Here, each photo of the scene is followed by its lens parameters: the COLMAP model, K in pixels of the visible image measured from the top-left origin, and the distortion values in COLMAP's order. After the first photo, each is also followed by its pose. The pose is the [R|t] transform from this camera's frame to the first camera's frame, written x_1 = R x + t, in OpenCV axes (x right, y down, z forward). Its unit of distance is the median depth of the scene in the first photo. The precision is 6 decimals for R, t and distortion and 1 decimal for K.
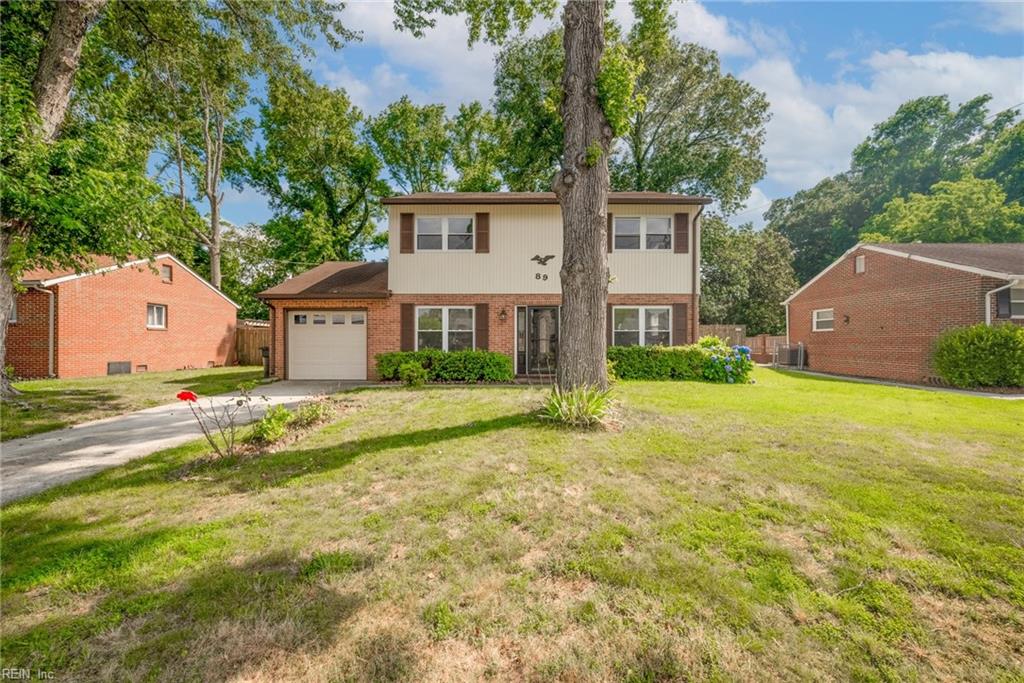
lens RADIAL K [[410.9, 0, 512.0], [0, 410.9, 341.5], [0, 0, 1]] dist [-0.000454, -0.000117]
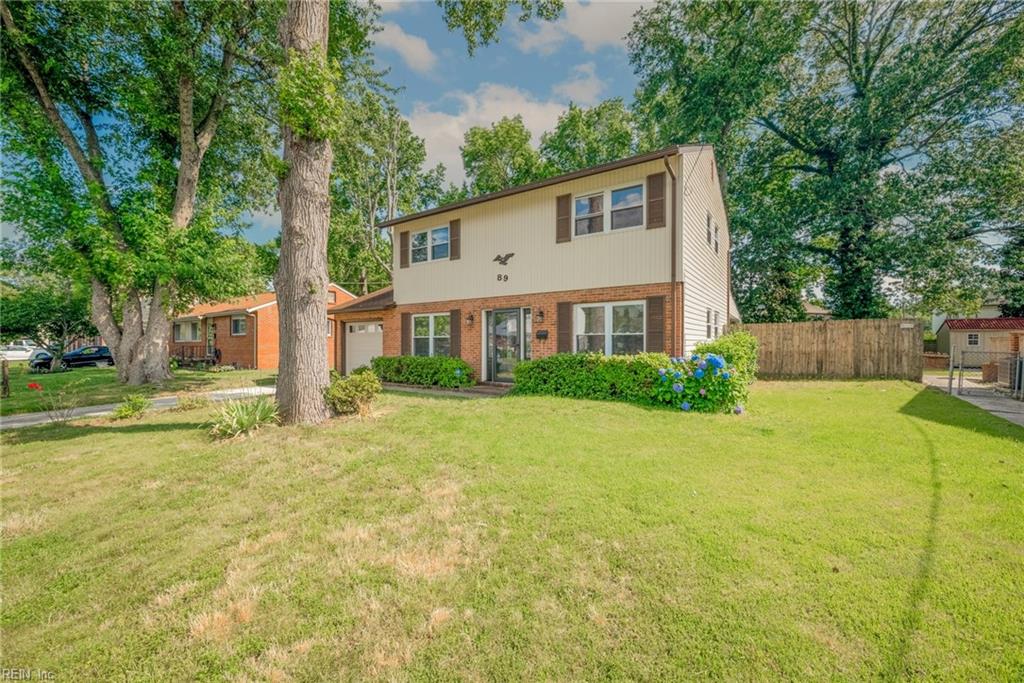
lens RADIAL K [[410.9, 0, 512.0], [0, 410.9, 341.5], [0, 0, 1]] dist [-0.000454, -0.000117]
pose [[0.821788, -0.003430, -0.569784, 0.617528], [0.002845, 0.999994, -0.001917, -0.011667], [0.569787, -0.000046, 0.821792, 0.249156]]
